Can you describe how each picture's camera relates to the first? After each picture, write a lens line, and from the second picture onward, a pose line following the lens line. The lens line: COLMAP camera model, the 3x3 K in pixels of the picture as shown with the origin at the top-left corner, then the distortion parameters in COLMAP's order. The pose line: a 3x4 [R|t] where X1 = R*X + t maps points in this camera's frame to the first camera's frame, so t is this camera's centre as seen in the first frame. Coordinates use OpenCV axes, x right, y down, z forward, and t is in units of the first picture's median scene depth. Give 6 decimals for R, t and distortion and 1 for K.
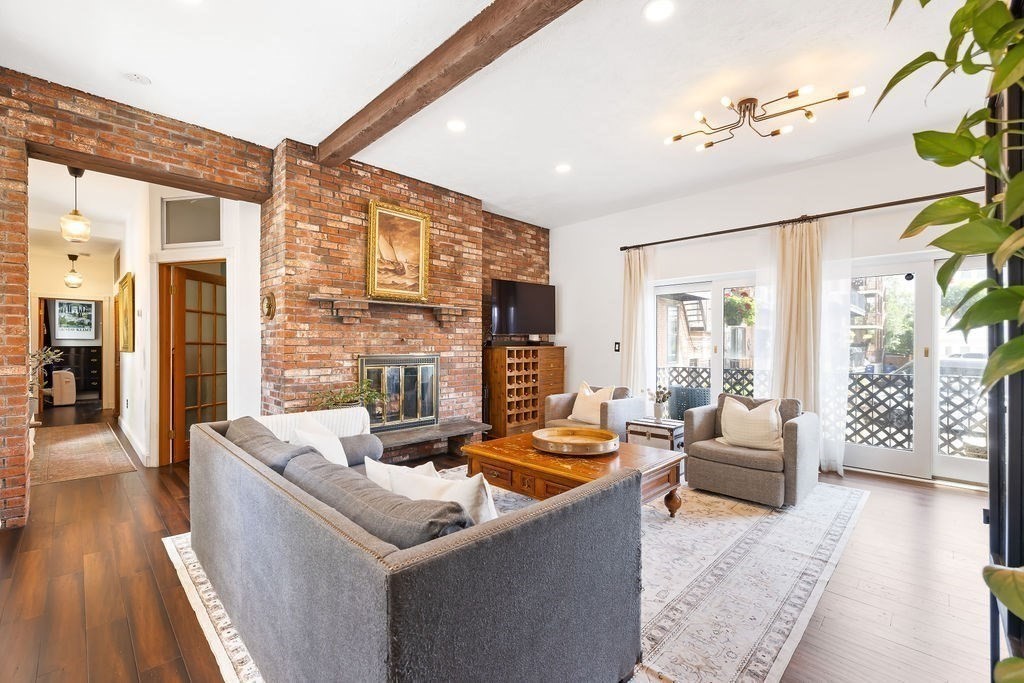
lens RADIAL K [[434.4, 0, 510.0], [0, 434.4, 345.4], [0, 0, 1]] dist [0.000656, 0.000051]
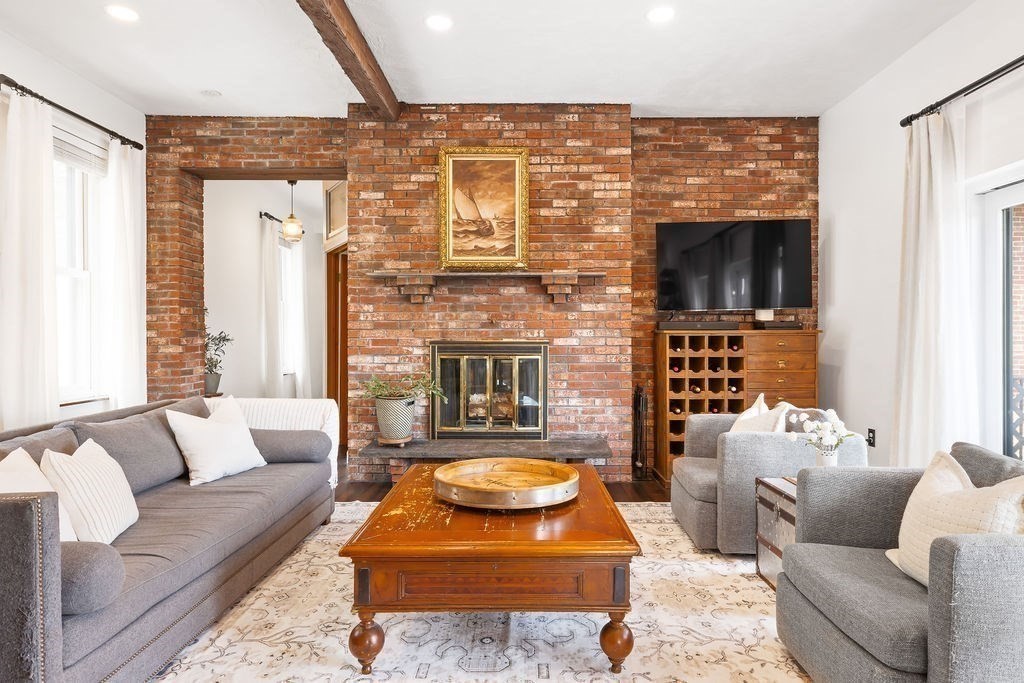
lens RADIAL K [[589.5, 0, 524.6], [0, 589.5, 338.3], [0, 0, 1]] dist [0.000142, 0.000273]
pose [[0.709585, 0.001714, -0.704618, 0.518136], [0.001011, 0.999994, 0.003451, 0.012788], [0.704619, -0.003161, 0.709578, 0.311069]]
